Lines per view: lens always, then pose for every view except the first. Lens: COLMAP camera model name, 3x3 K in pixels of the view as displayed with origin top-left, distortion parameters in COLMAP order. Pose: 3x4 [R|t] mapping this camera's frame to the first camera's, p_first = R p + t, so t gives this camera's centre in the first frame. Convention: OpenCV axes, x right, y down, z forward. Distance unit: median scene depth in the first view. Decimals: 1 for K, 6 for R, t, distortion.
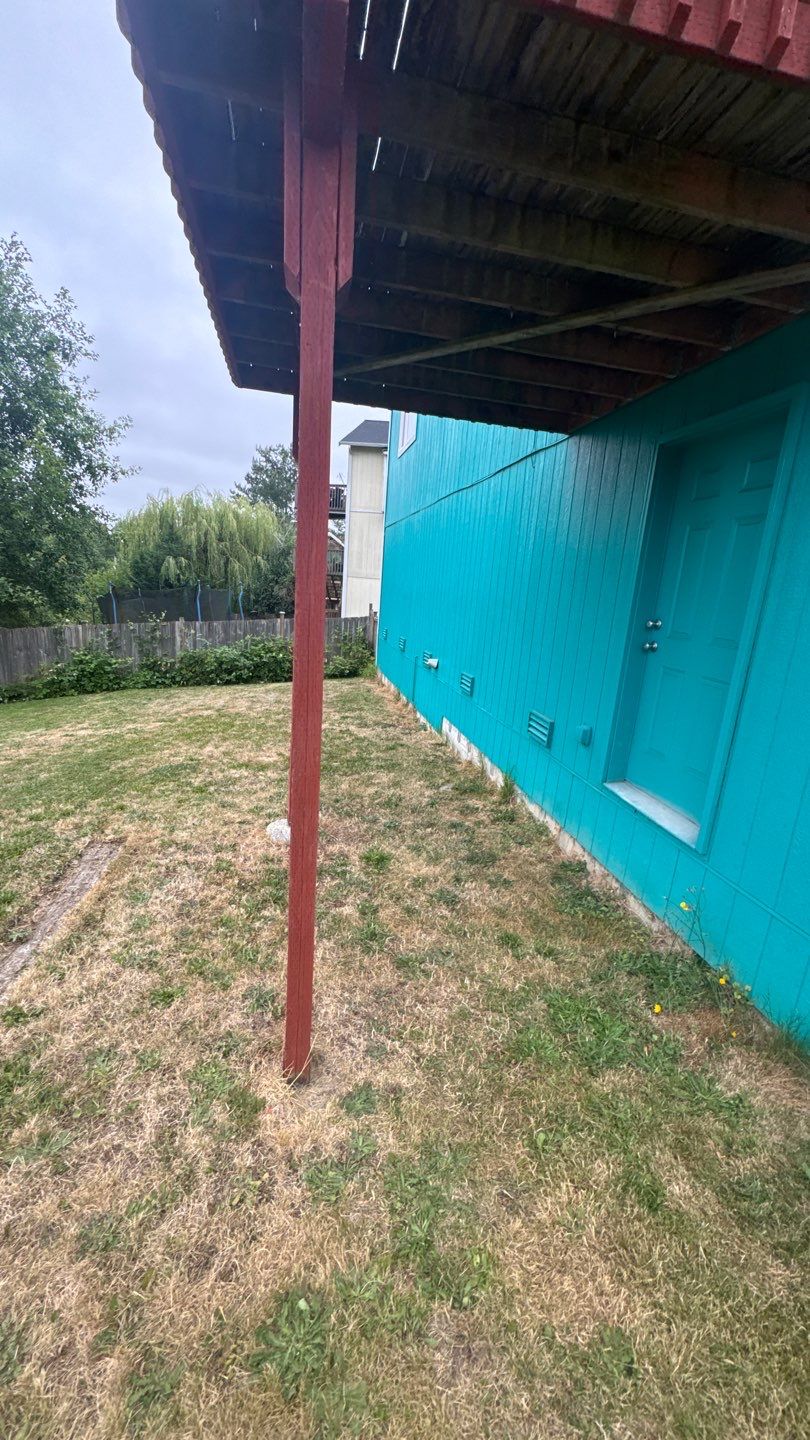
lens RADIAL K [[569.1, 0, 405.0], [0, 569.1, 726.9], [0, 0, 1]] dist [-0.003696, -0.000073]
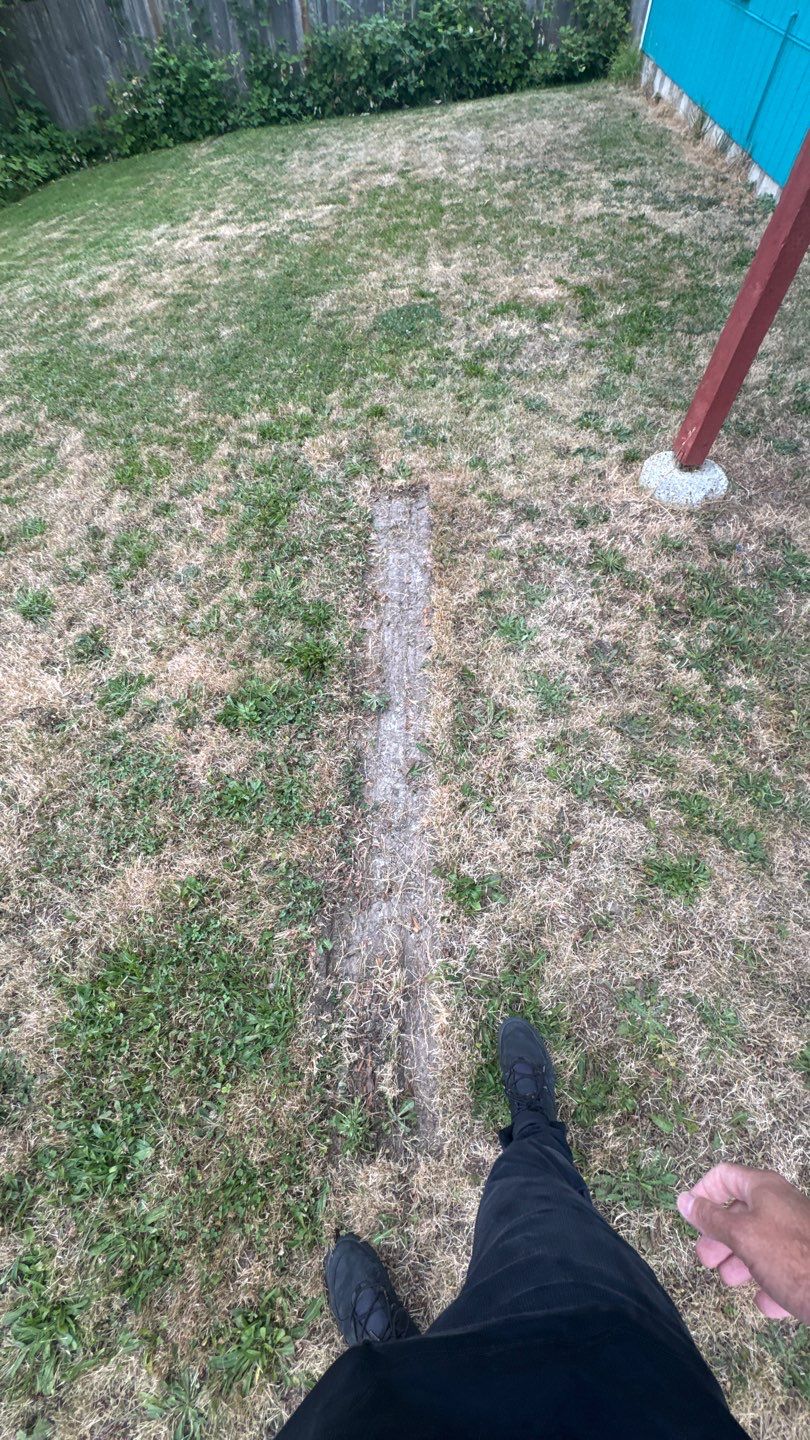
lens RADIAL K [[569.1, 0, 402.8], [0, 569.1, 717.0], [0, 0, 1]] dist [-0.003696, -0.000073]
pose [[0.979601, 0.118869, -0.162026, -0.260163], [0.025321, 0.726847, 0.686332, -0.038268], [0.199352, -0.676434, 0.709010, 0.250027]]
